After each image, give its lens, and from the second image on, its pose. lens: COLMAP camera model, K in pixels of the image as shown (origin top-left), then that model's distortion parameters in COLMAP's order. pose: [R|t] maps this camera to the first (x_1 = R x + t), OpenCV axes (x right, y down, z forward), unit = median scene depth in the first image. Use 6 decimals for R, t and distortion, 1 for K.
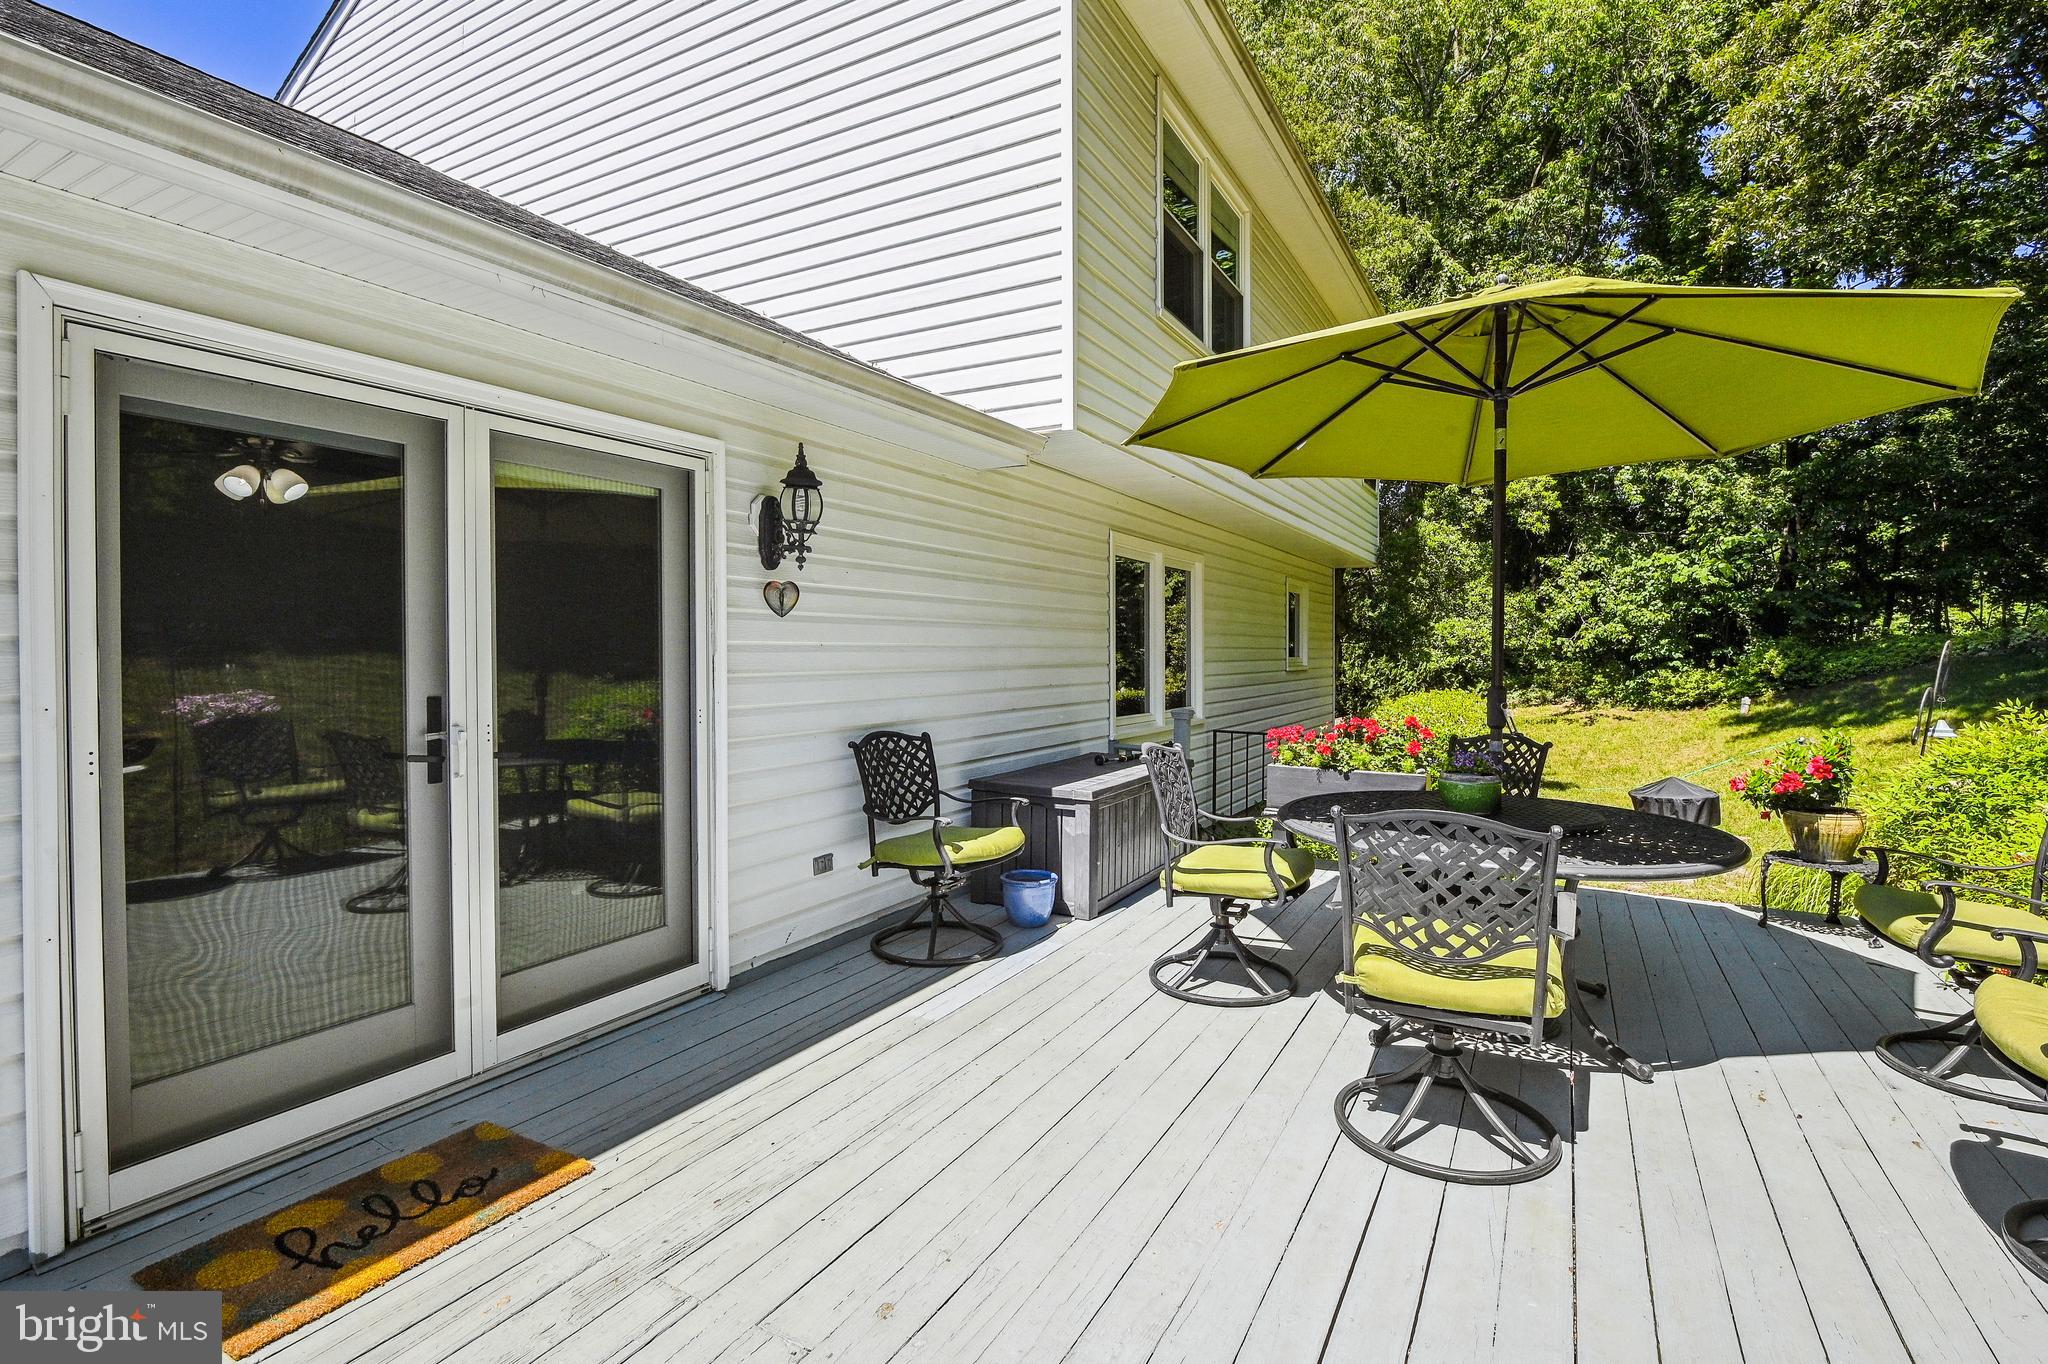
lens RADIAL K [[951.5, 0, 1035.9], [0, 951.5, 660.7], [0, 0, 1]] dist [-0.018991, -0.002620]
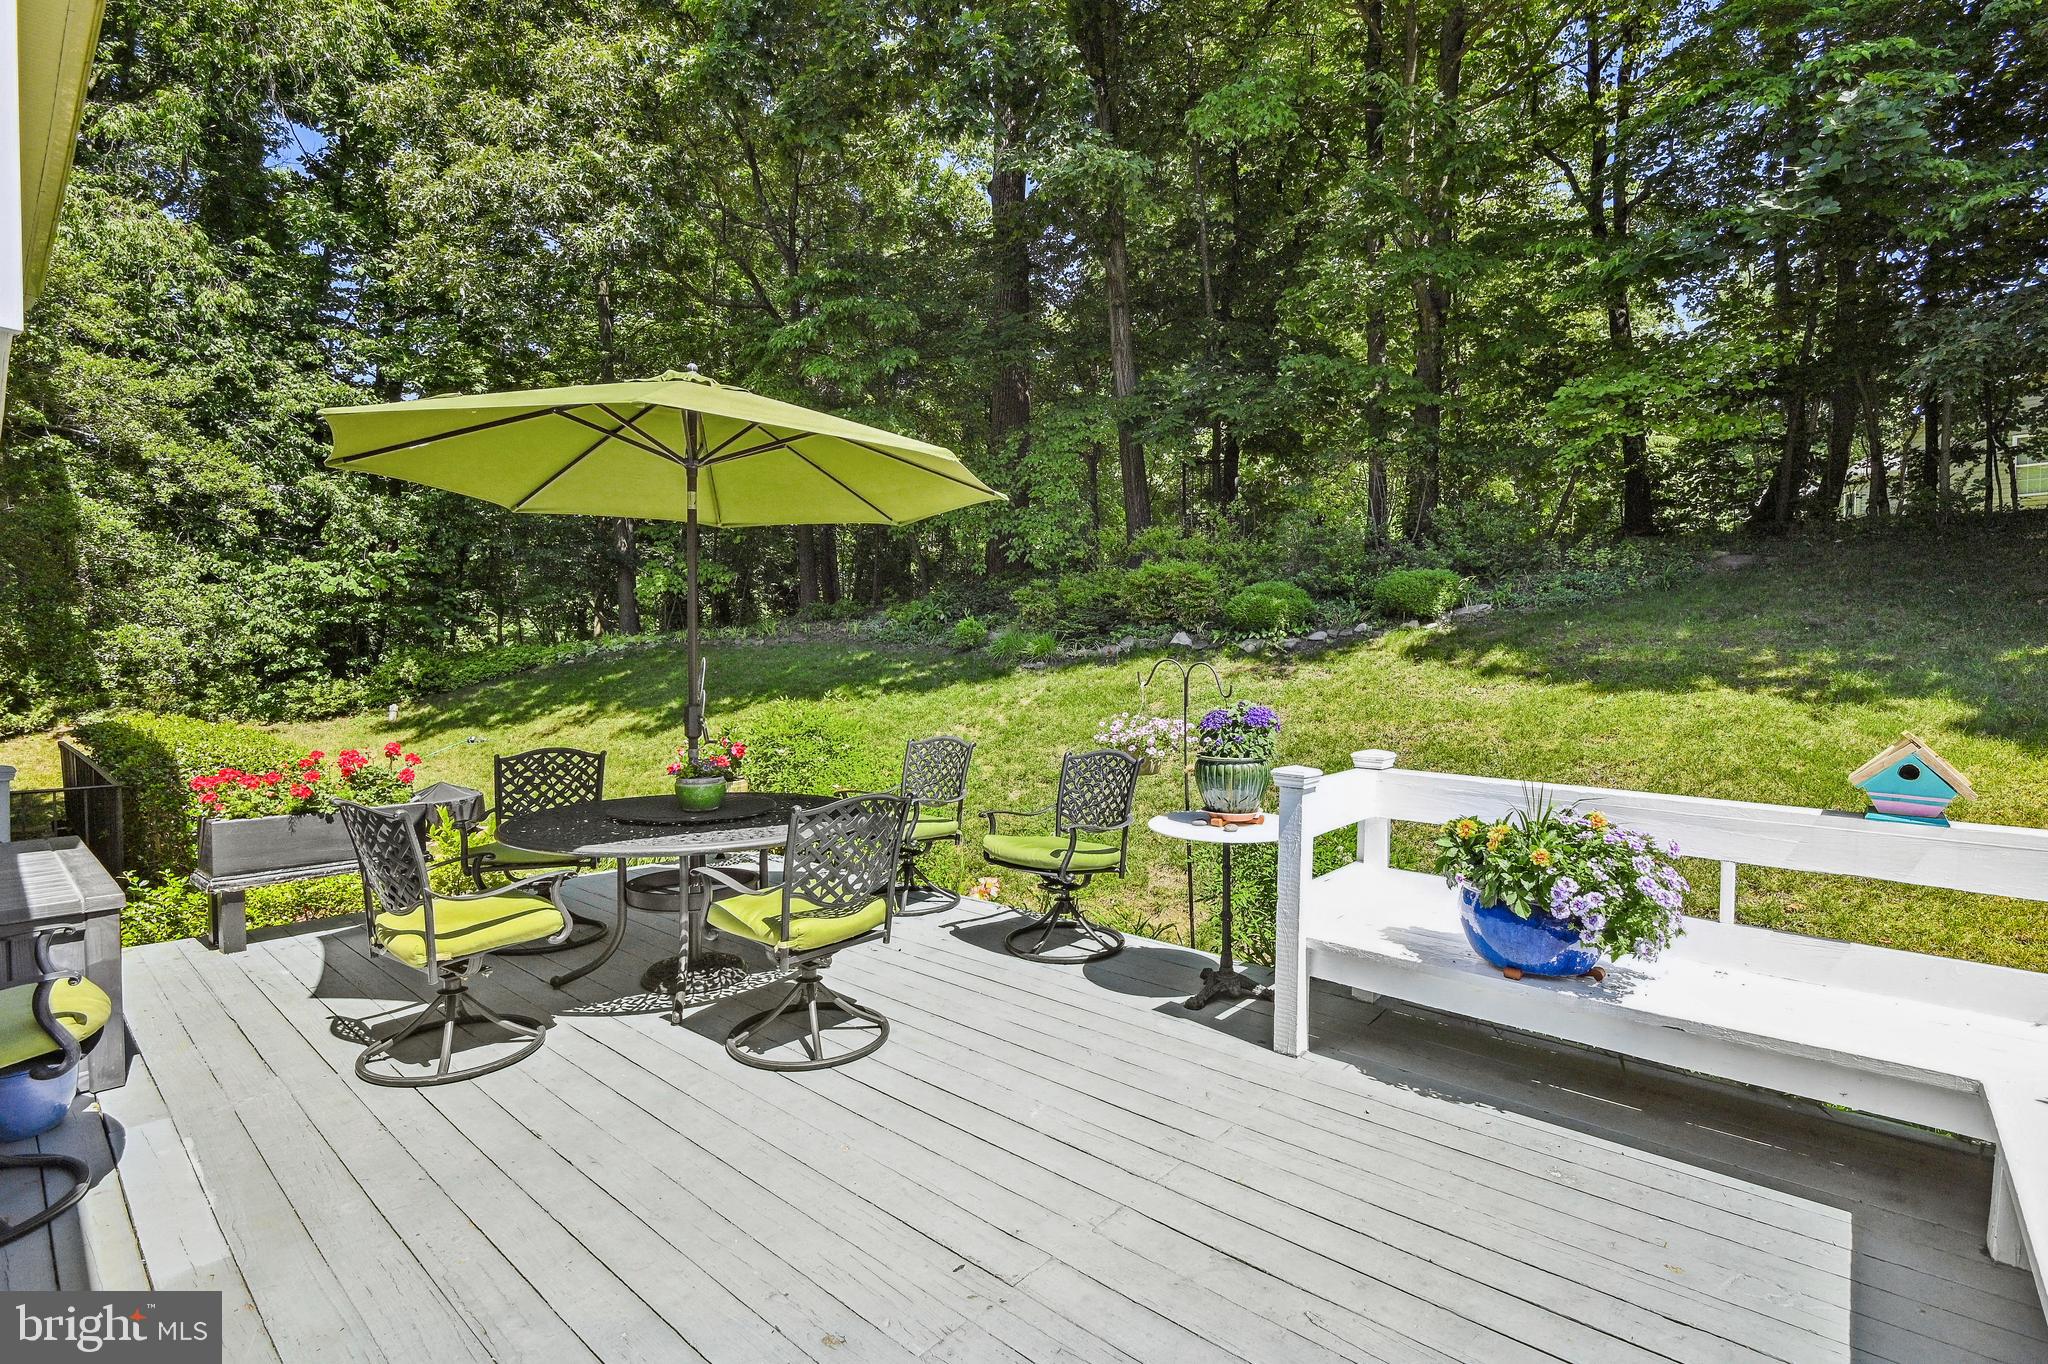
lens RADIAL K [[951.5, 0, 1029.6], [0, 951.5, 675.5], [0, 0, 1]] dist [-0.018991, -0.002620]
pose [[0.207005, -0.024881, 0.978023, -0.469203], [0.014611, 0.999644, 0.022339, -0.023784], [-0.978231, 0.009666, 0.207295, 0.243249]]
